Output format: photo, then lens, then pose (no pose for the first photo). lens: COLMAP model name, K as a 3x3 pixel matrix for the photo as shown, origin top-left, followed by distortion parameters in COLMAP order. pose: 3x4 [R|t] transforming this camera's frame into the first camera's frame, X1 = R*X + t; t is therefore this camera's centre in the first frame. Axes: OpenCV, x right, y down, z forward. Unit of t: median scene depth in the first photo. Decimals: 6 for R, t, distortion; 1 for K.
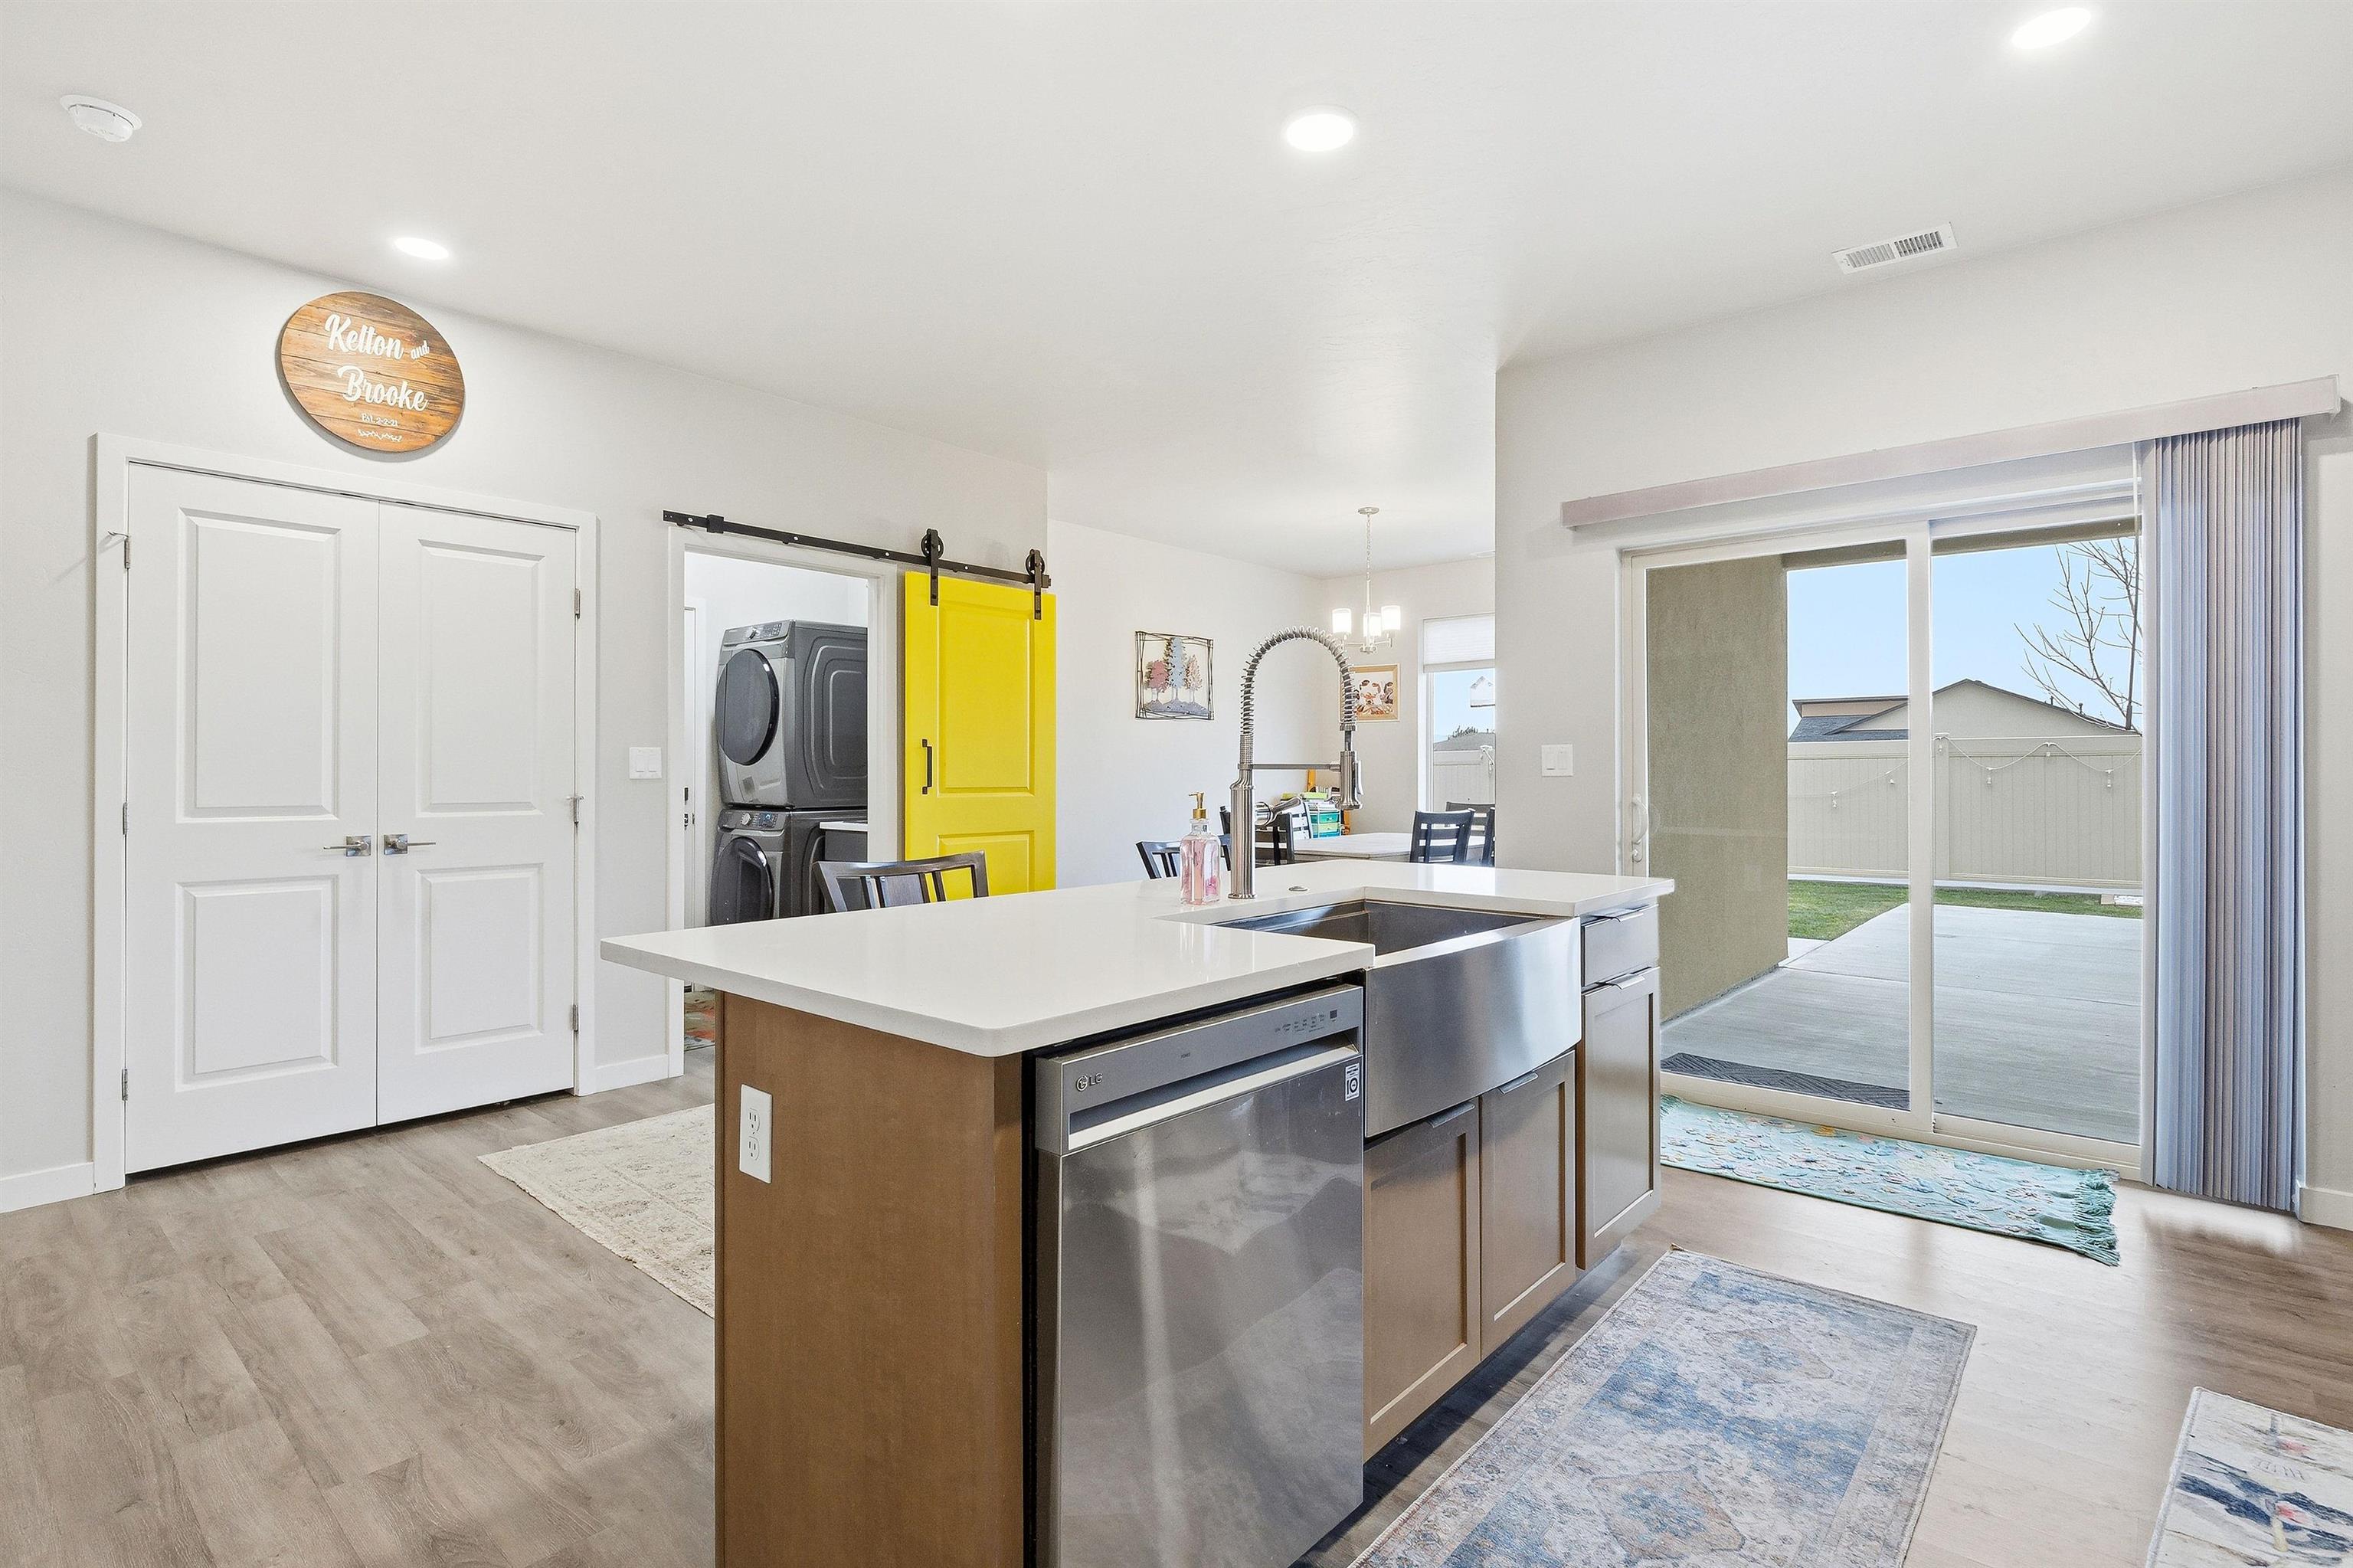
lens RADIAL K [[1137.2, 0, 1169.5], [0, 1137.2, 772.1], [0, 0, 1]] dist [0.006889, -0.007156]
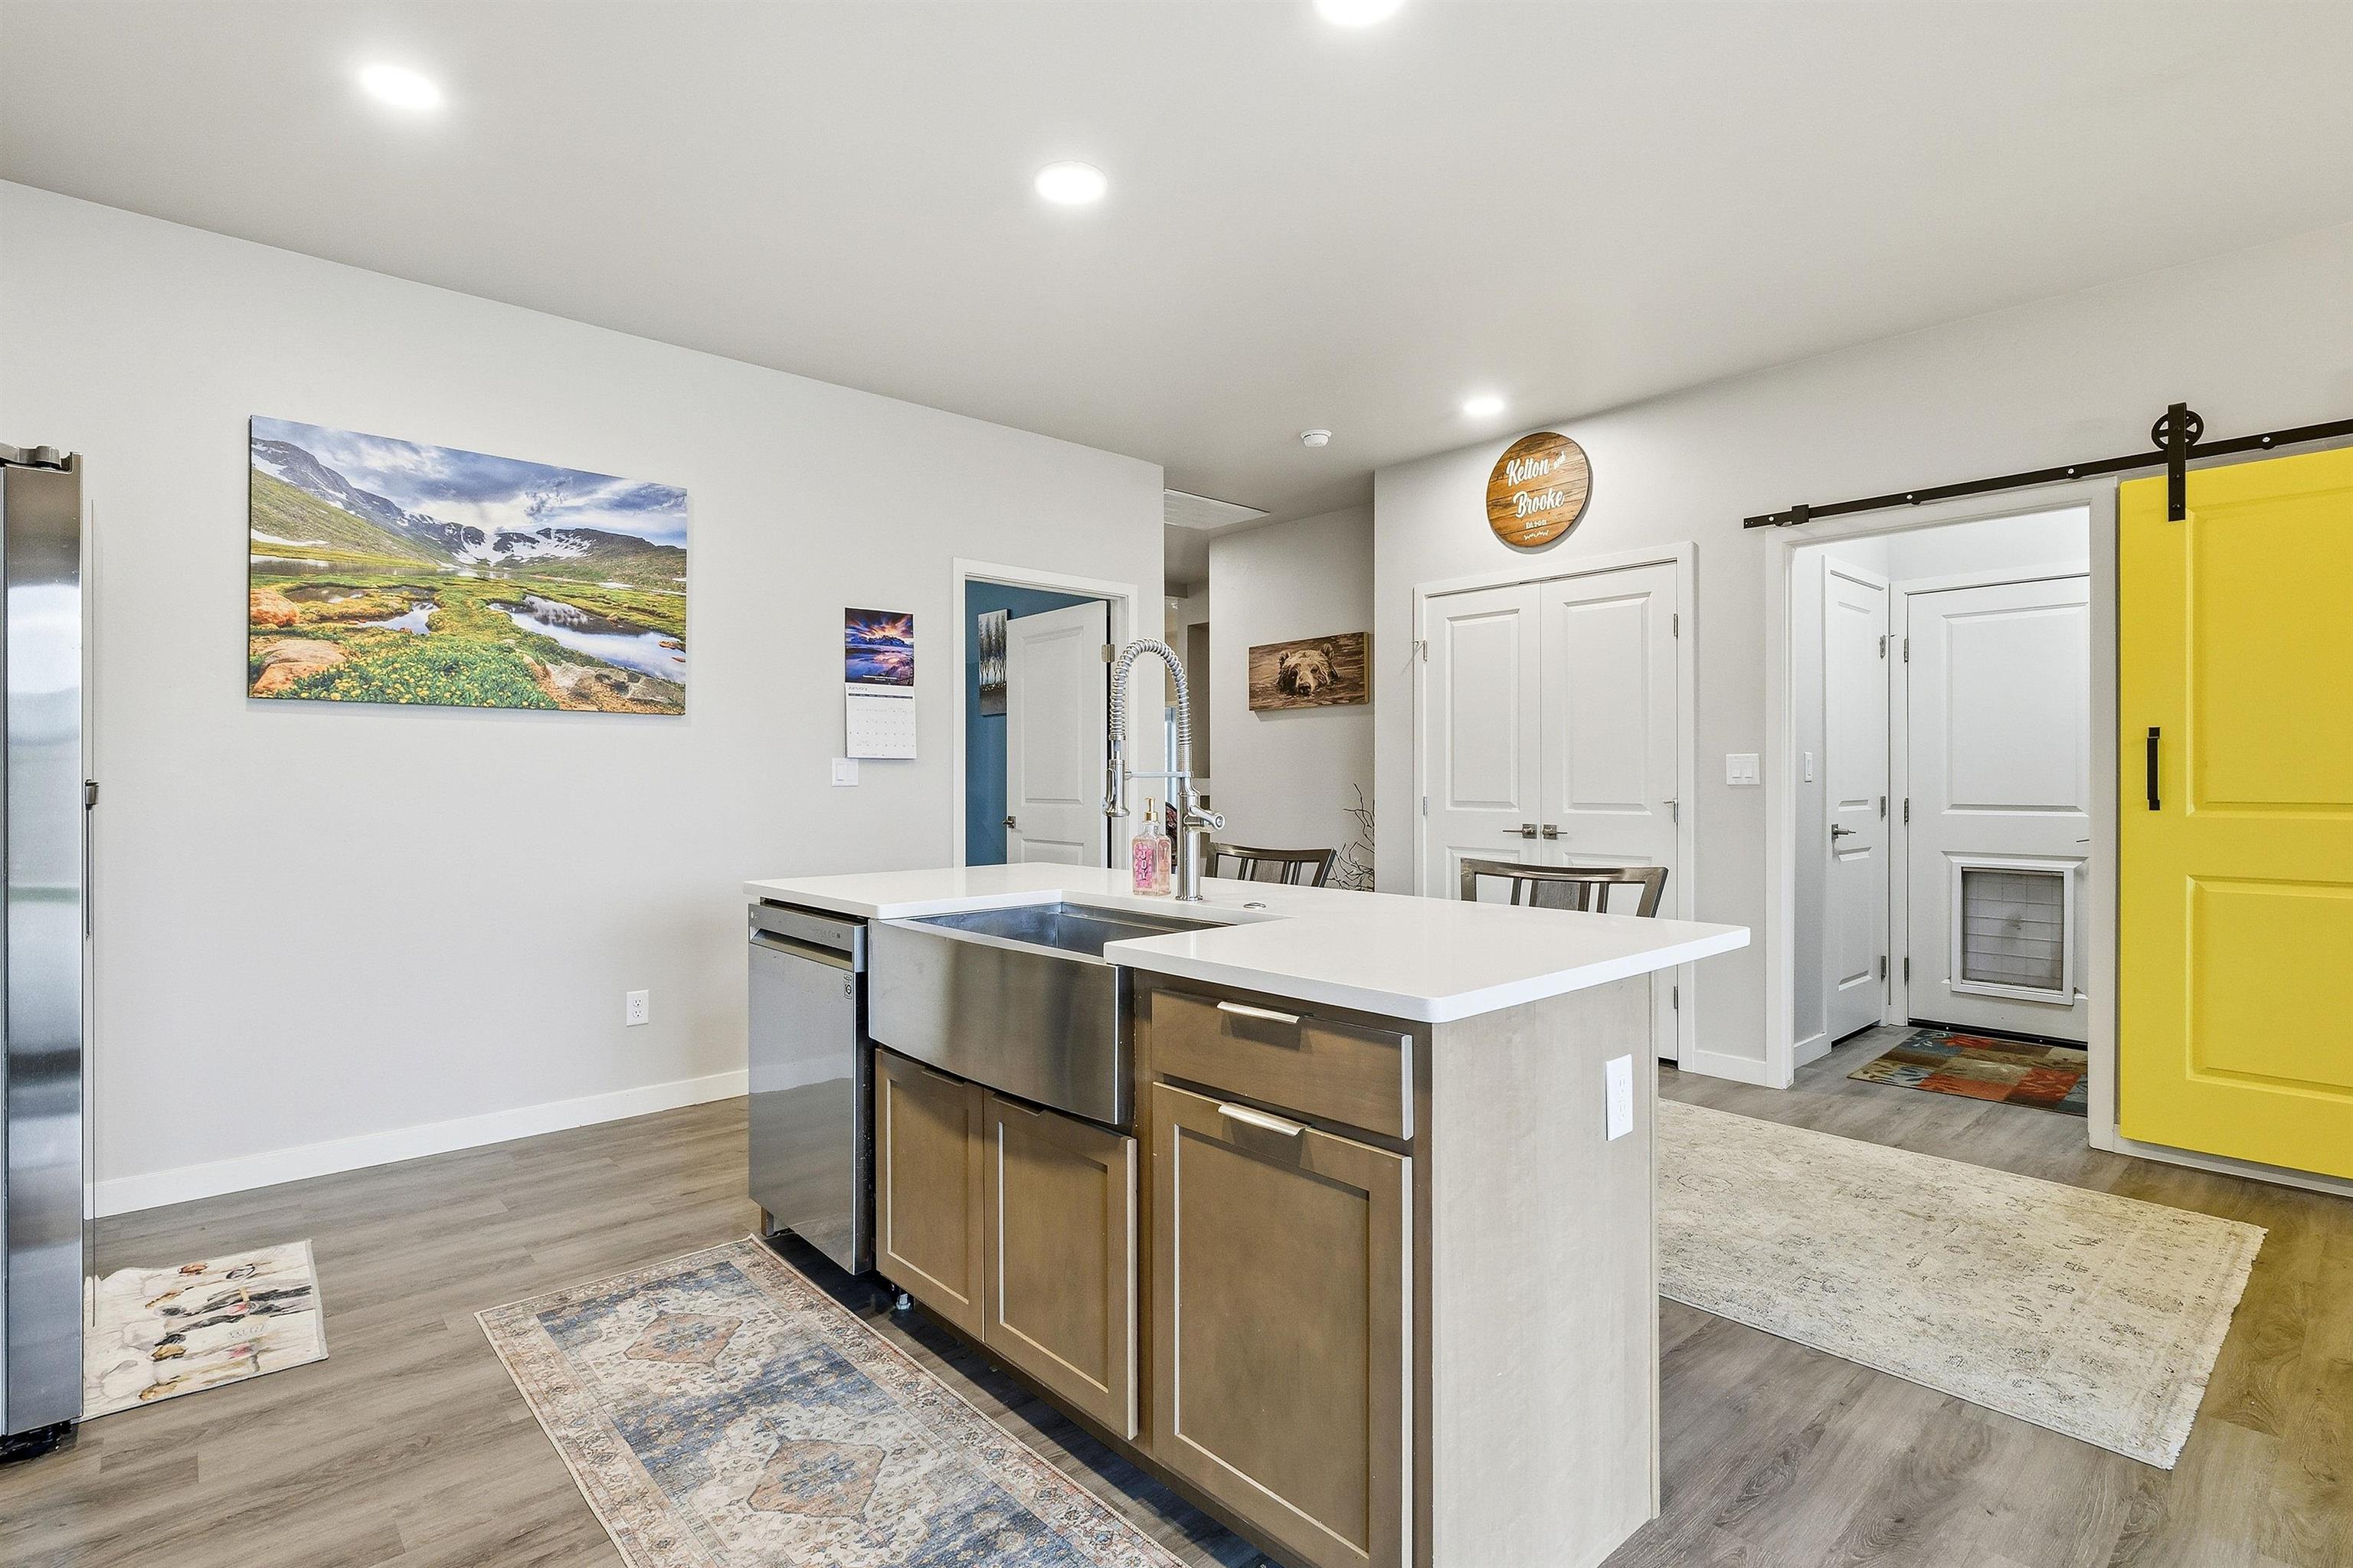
lens RADIAL K [[1137.2, 0, 1169.6], [0, 1137.2, 759.1], [0, 0, 1]] dist [0.006889, -0.007156]
pose [[-0.122575, -0.018045, -0.992295, 0.643070], [0.002843, 0.999824, -0.018534, 0.000660], [0.992455, -0.005093, -0.122502, 0.642252]]
